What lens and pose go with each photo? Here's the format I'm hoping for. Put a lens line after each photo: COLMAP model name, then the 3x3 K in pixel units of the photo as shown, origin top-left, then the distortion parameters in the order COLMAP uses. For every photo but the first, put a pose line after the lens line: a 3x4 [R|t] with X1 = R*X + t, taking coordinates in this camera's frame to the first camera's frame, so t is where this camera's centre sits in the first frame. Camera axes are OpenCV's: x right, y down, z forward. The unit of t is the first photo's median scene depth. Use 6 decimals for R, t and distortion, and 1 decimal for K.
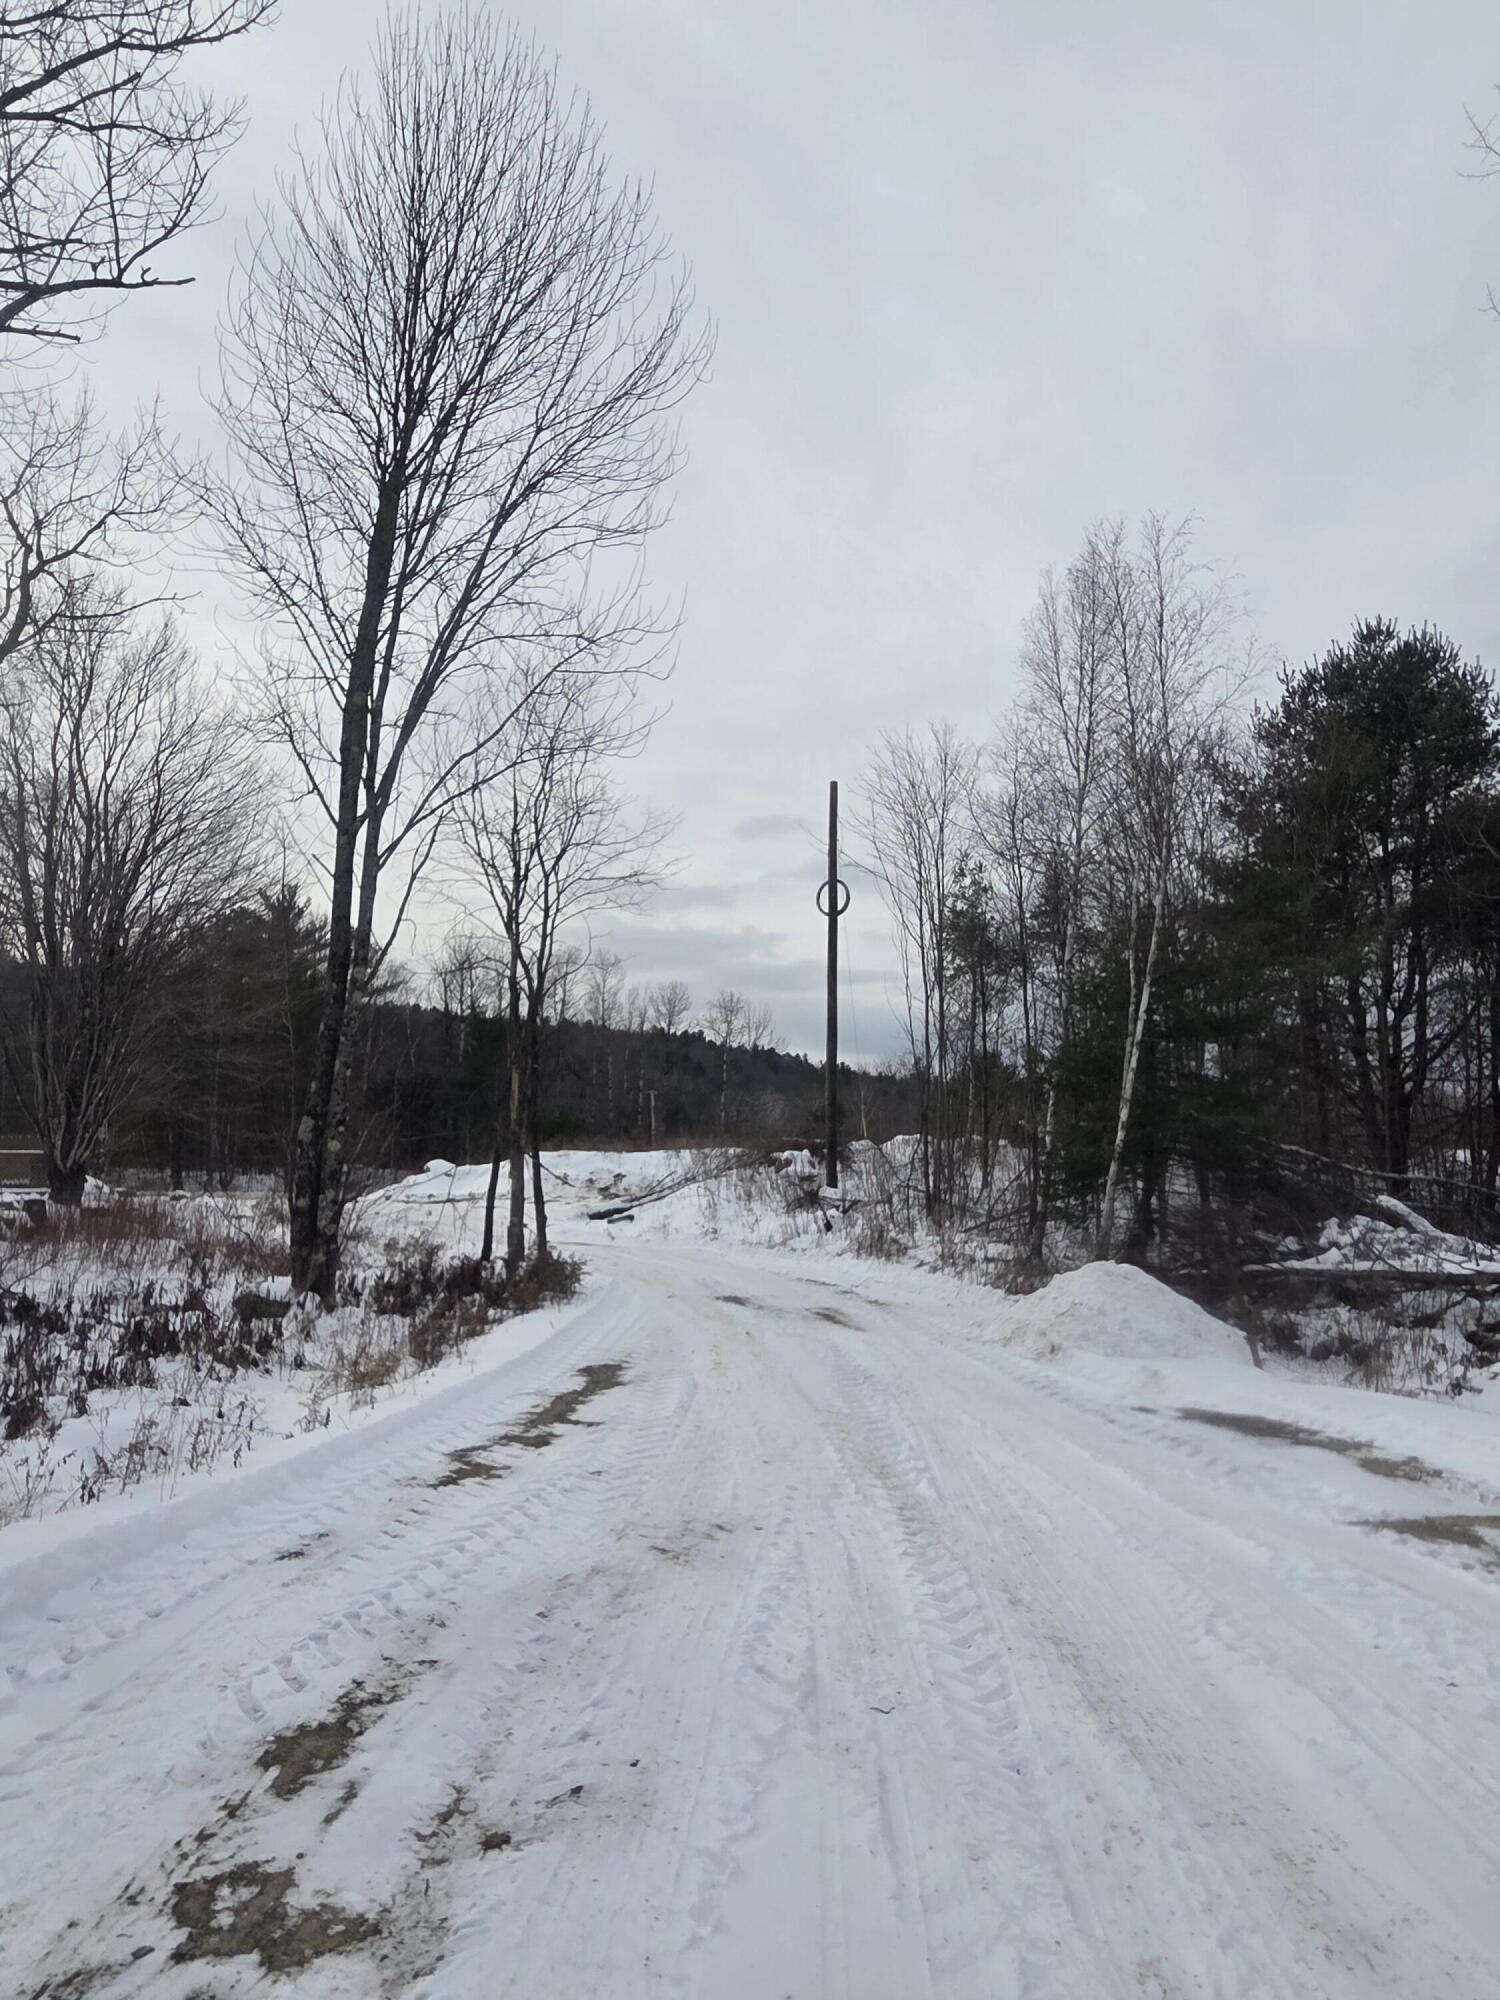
lens RADIAL K [[1151.3, 0, 749.5], [0, 1151.3, 1001.0], [0, 0, 1]] dist [0.003016, -0.001116]
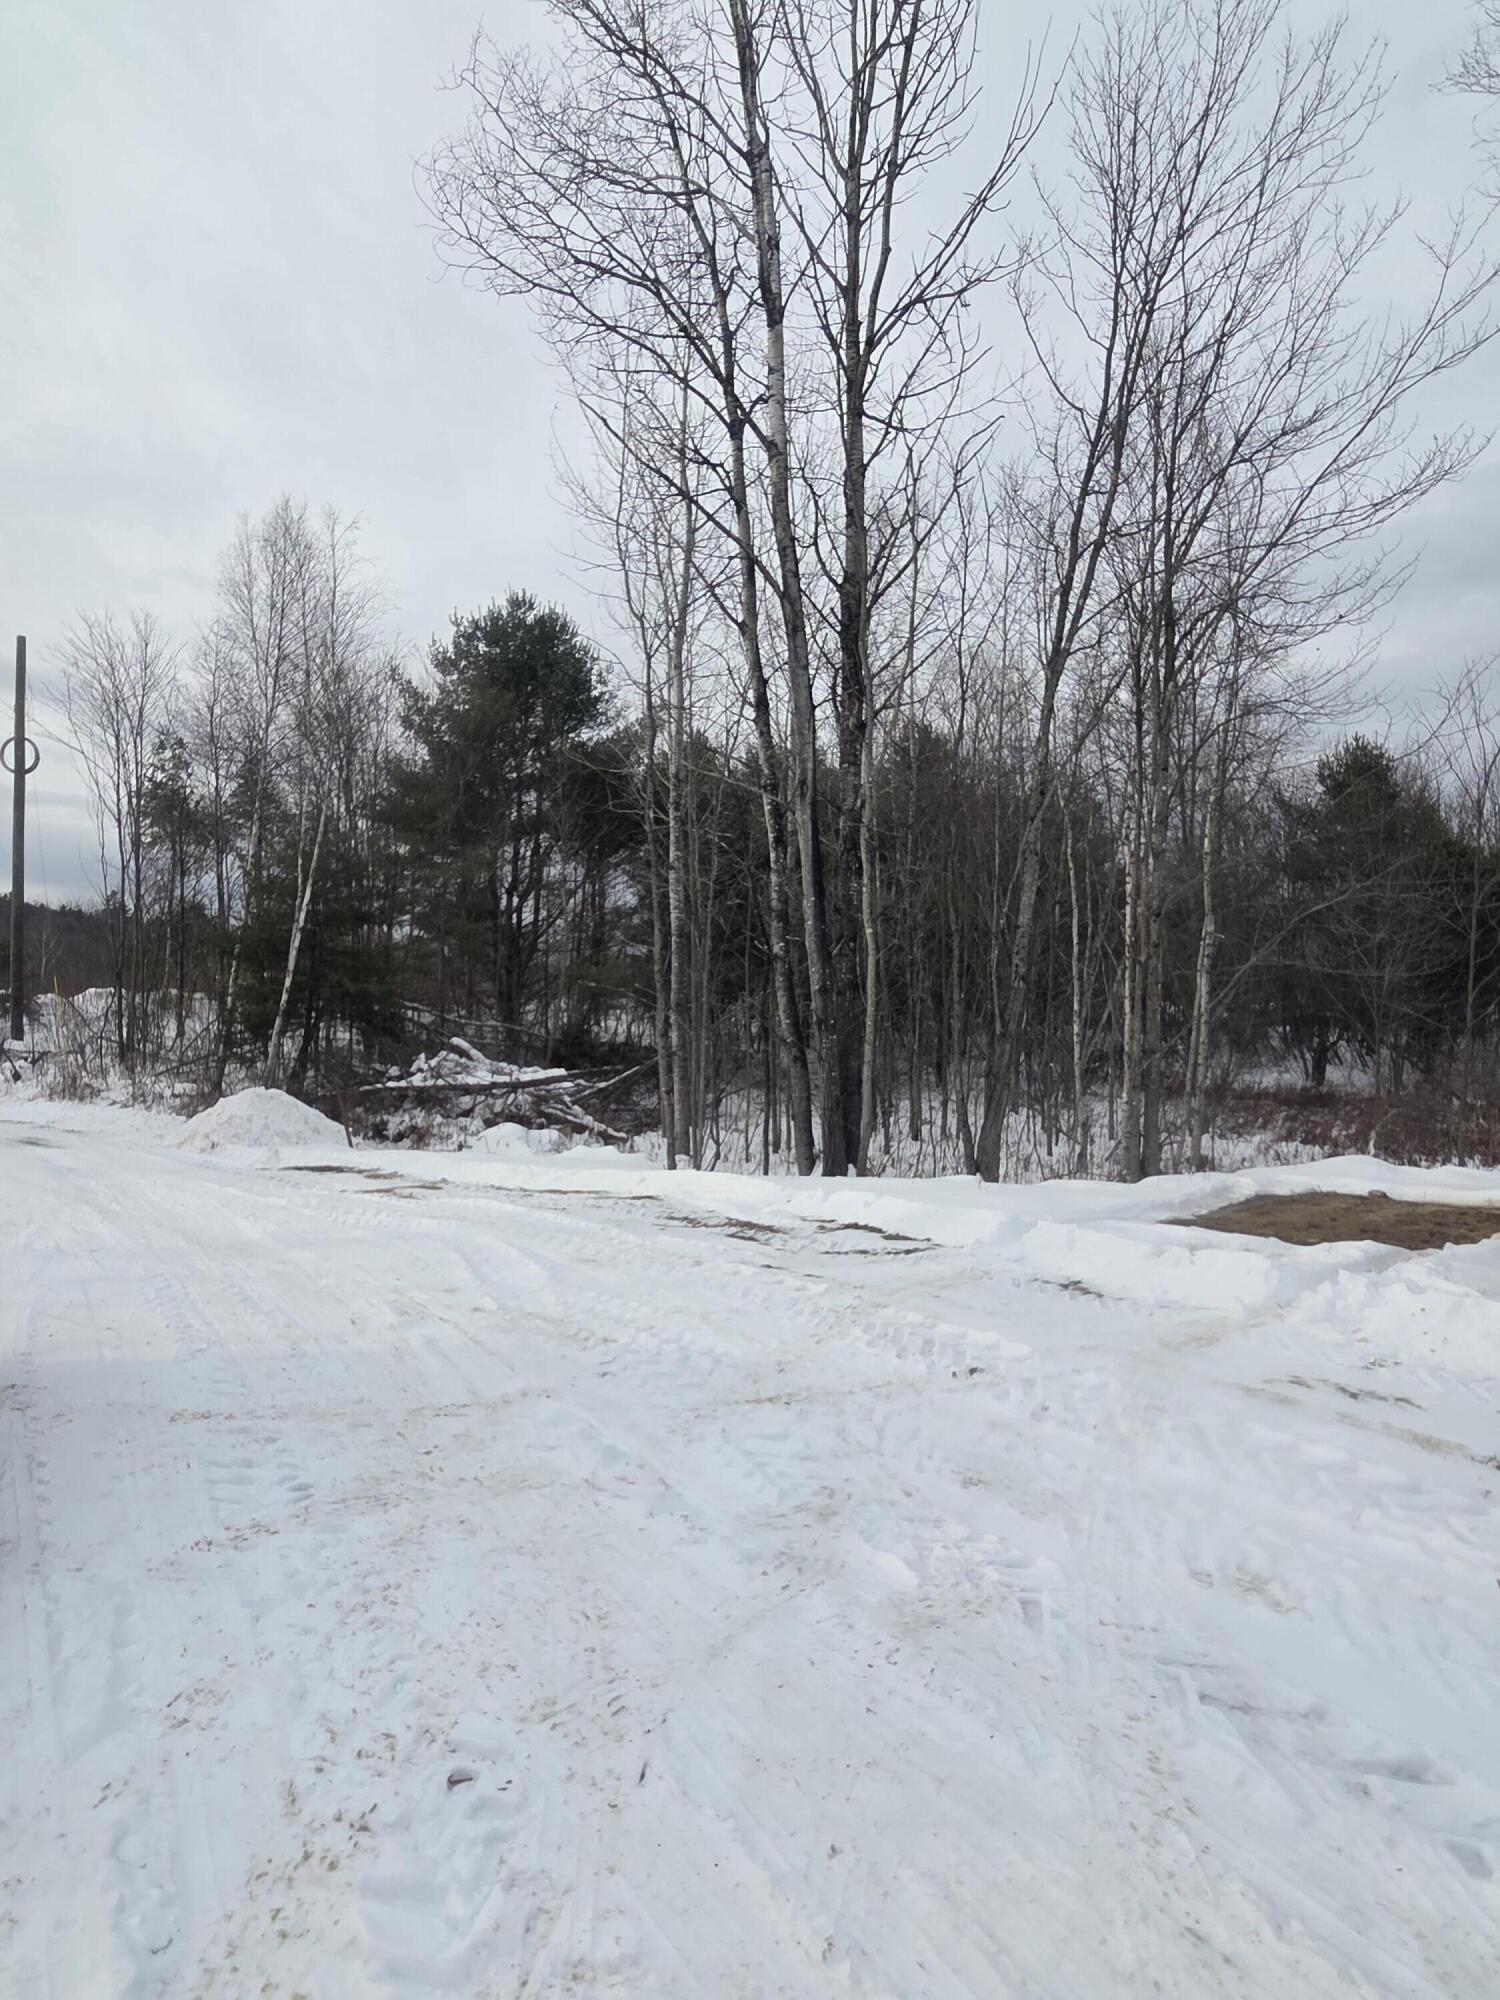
lens RADIAL K [[1151.3, 0, 748.2], [0, 1151.3, 1004.7], [0, 0, 1]] dist [0.003016, -0.001116]
pose [[0.796439, -0.006803, 0.604681, -0.041060], [-0.076775, 0.990708, 0.112268, -0.047724], [-0.599826, -0.135839, 0.788515, -0.272376]]
